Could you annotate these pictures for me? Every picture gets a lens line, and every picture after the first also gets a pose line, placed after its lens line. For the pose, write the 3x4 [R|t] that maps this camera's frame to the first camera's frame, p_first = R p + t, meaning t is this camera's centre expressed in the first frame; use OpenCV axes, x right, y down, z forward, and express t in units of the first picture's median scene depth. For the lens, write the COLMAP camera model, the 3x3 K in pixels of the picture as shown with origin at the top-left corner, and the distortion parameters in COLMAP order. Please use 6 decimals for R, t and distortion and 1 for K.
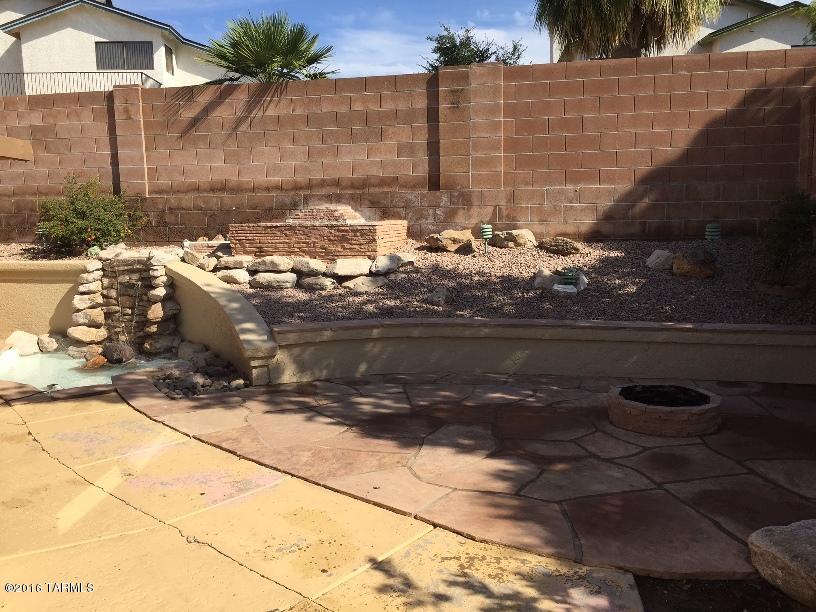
lens RADIAL K [[695.0, 0, 407.5], [0, 695.0, 303.9], [0, 0, 1]] dist [0.076464, -0.102582]
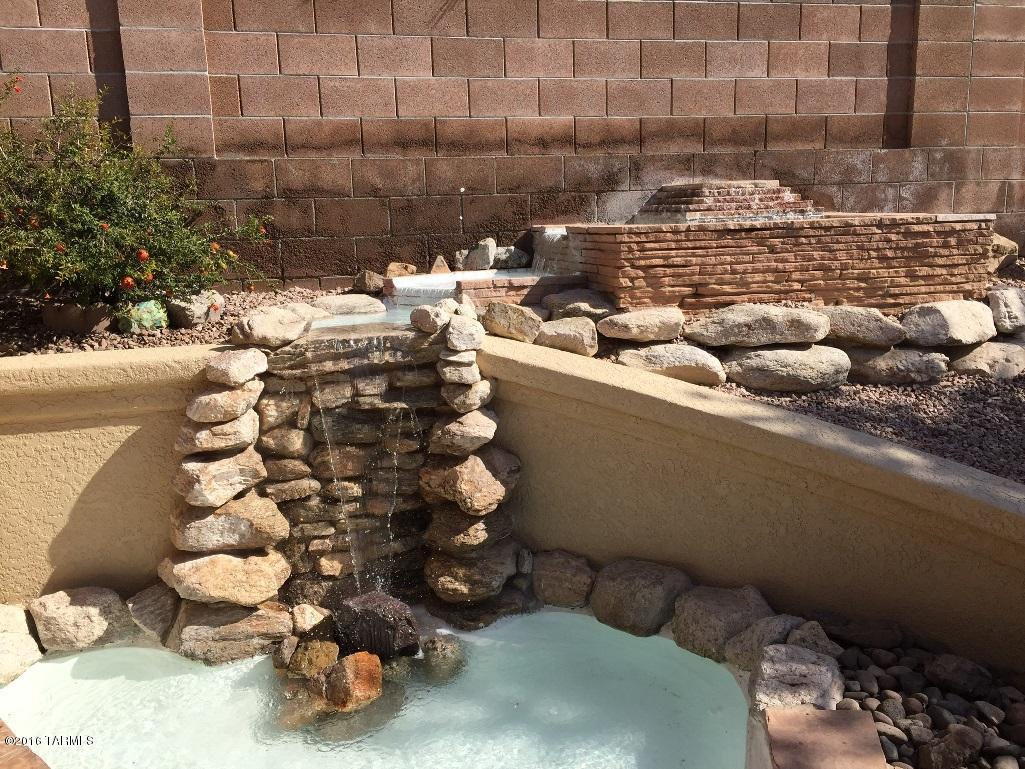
lens RADIAL K [[873.1, 0, 511.8], [0, 873.1, 381.8], [0, 0, 1]] dist [0.076464, -0.102582]
pose [[0.900991, -0.092140, 0.423941, -0.504351], [0.067858, 0.995089, 0.072058, -0.067193], [-0.428498, -0.036155, 0.902819, 0.582852]]
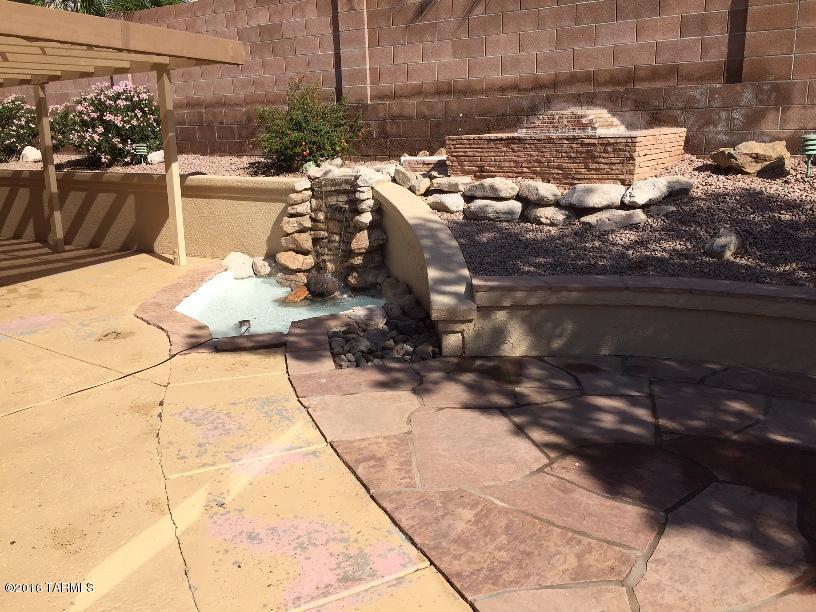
lens RADIAL K [[695.0, 0, 407.5], [0, 695.0, 303.9], [0, 0, 1]] dist [0.076464, -0.102582]
pose [[0.928721, 0.084183, -0.361095, 0.010256], [-0.035672, 0.989653, 0.138975, -0.032322], [0.369058, -0.116188, 0.922115, 0.213965]]
